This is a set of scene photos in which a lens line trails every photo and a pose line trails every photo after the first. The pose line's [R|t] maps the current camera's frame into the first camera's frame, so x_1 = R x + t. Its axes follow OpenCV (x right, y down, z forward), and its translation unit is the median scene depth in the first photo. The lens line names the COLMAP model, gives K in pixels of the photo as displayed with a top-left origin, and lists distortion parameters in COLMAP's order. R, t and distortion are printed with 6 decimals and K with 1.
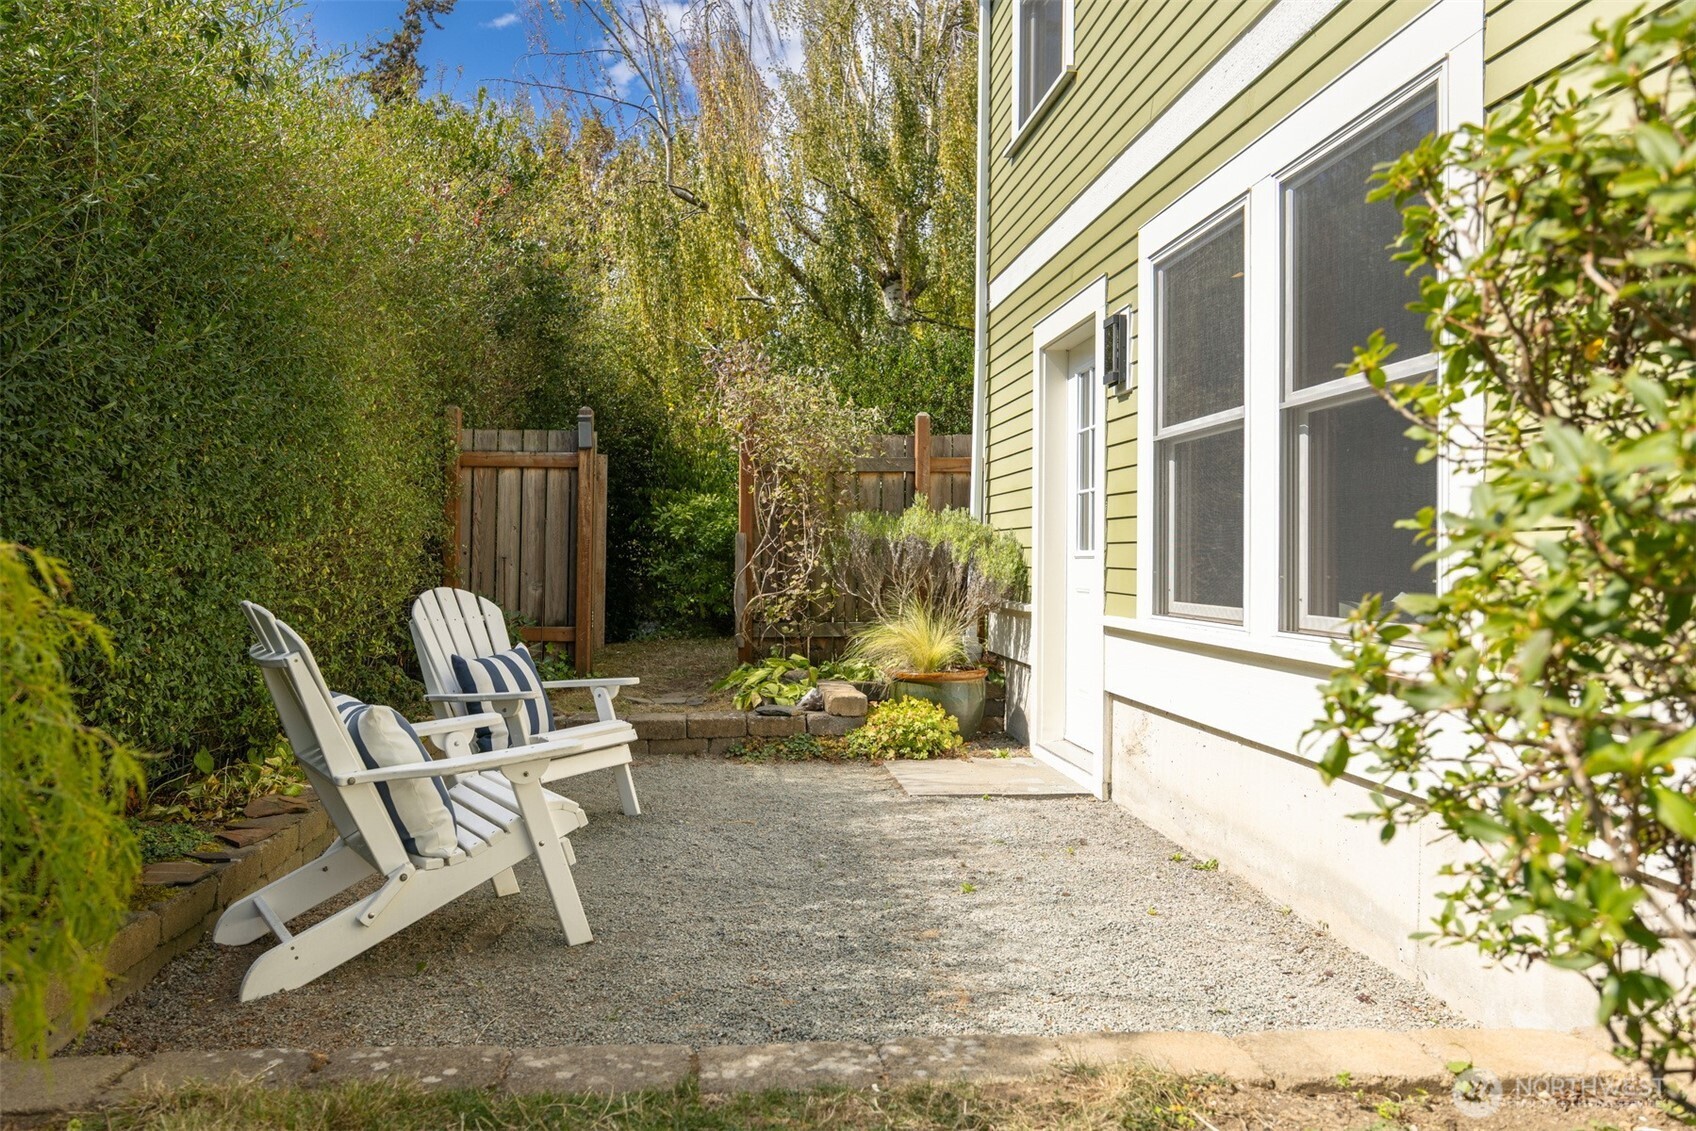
lens RADIAL K [[1132.0, 0, 842.1], [0, 1132.0, 560.8], [0, 0, 1]] dist [0.000894, 0.000058]
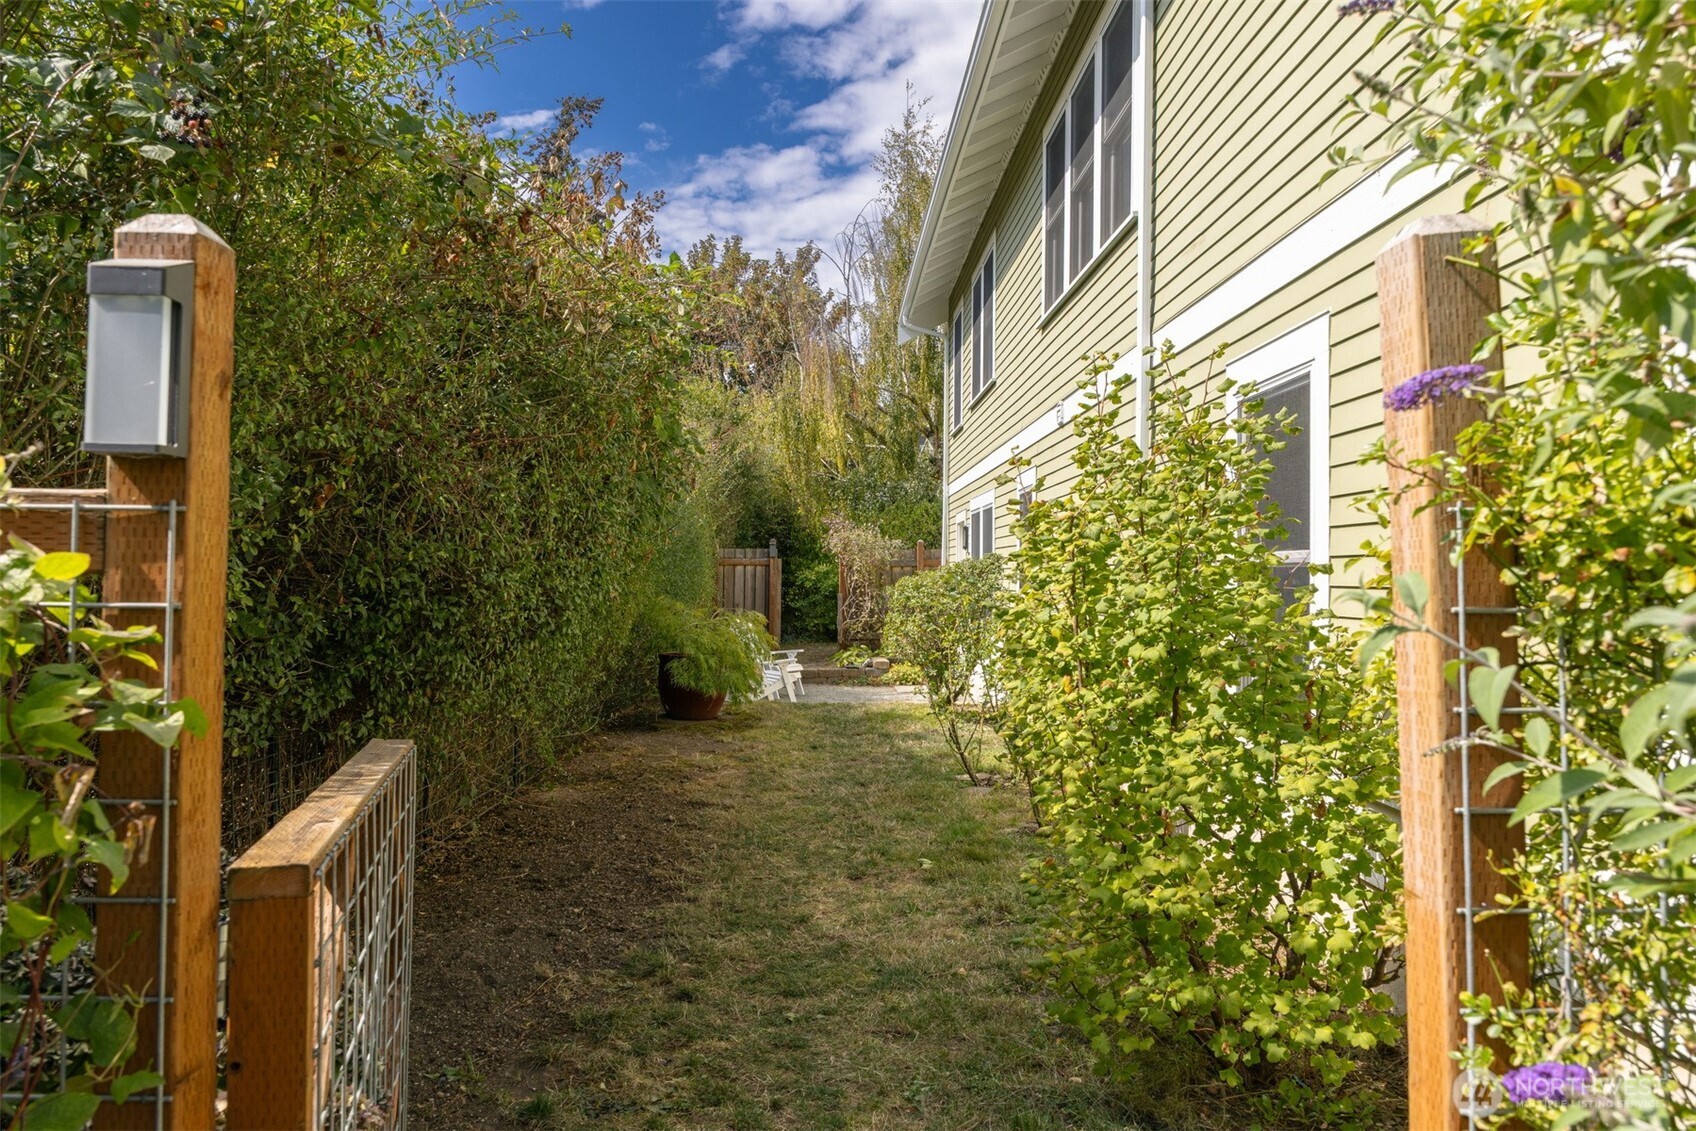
lens RADIAL K [[1174.2, 0, 849.1], [0, 1174.2, 566.8], [0, 0, 1]] dist [0.000106, 0.000001]
pose [[0.995745, -0.002462, -0.092118, 0.152305], [0.001534, 0.999947, -0.010140, -0.055971], [0.092139, 0.009955, 0.995696, -1.408968]]
